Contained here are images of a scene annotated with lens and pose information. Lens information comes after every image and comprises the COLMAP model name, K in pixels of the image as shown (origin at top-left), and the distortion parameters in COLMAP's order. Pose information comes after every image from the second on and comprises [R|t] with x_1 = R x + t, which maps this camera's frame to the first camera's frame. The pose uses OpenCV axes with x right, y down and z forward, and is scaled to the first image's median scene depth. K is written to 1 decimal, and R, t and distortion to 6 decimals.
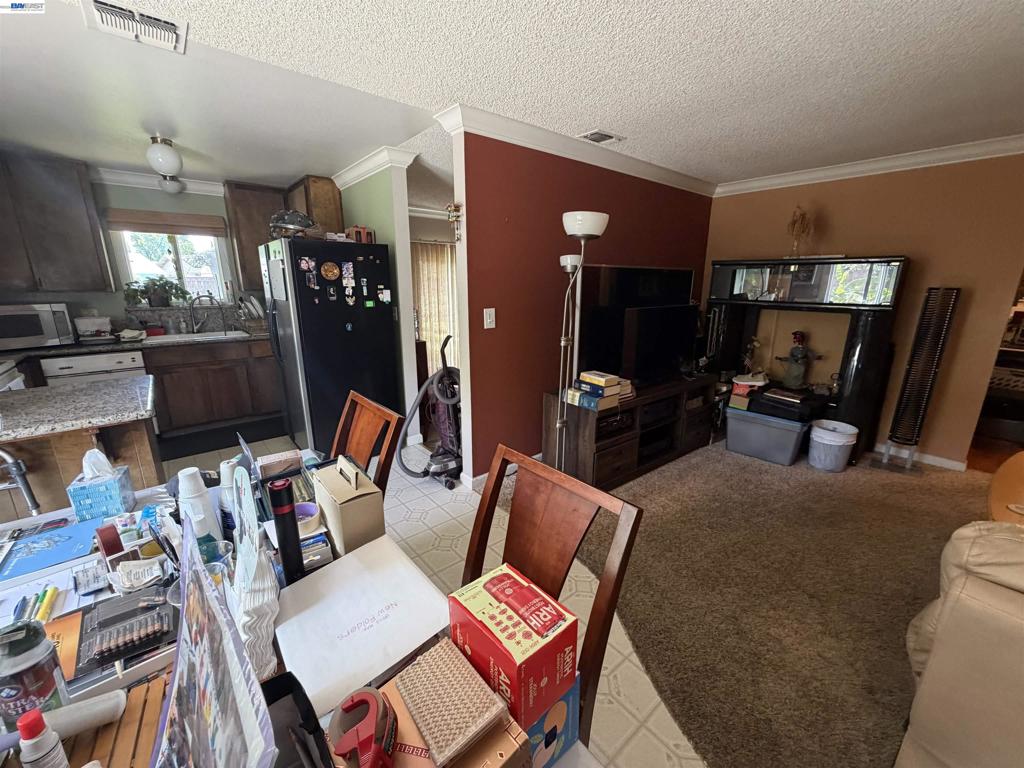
lens RADIAL K [[410.1, 0, 509.5], [0, 410.1, 384.0], [0, 0, 1]] dist [0.003873, 0.000509]
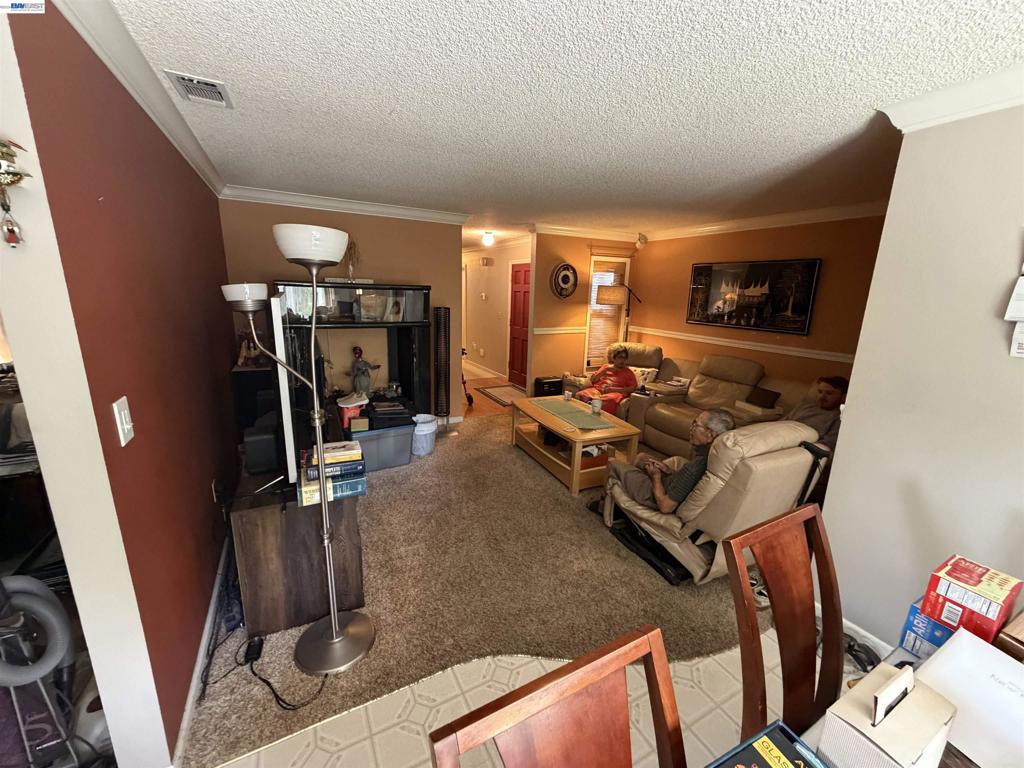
lens RADIAL K [[410.1, 0, 509.0], [0, 410.1, 386.7], [0, 0, 1]] dist [0.003873, 0.000509]
pose [[0.216685, -0.226836, 0.949523, -0.326731], [0.216791, 0.959526, 0.179753, -0.162184], [-0.951866, 0.166898, 0.257091, 0.418626]]
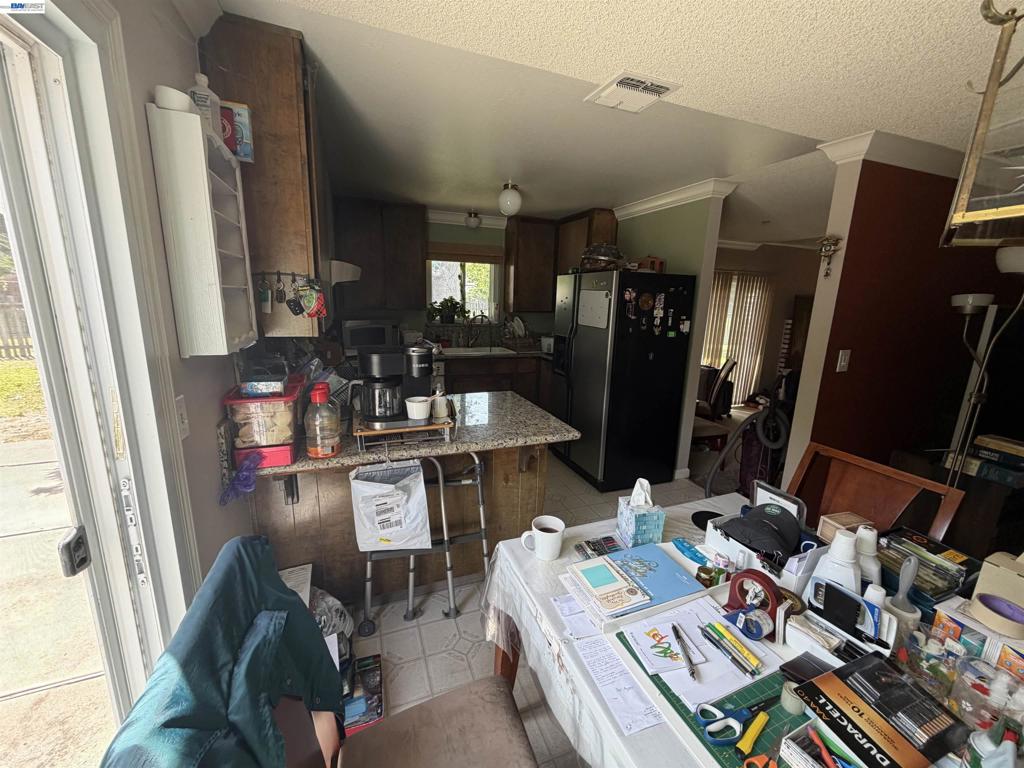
lens RADIAL K [[410.1, 0, 510.6], [0, 410.1, 381.9], [0, 0, 1]] dist [0.003873, 0.000509]
pose [[0.949479, 0.092190, -0.299984, -0.405655], [-0.105332, 0.994046, -0.027898, -0.011306], [0.295626, 0.058087, 0.953536, -0.060688]]
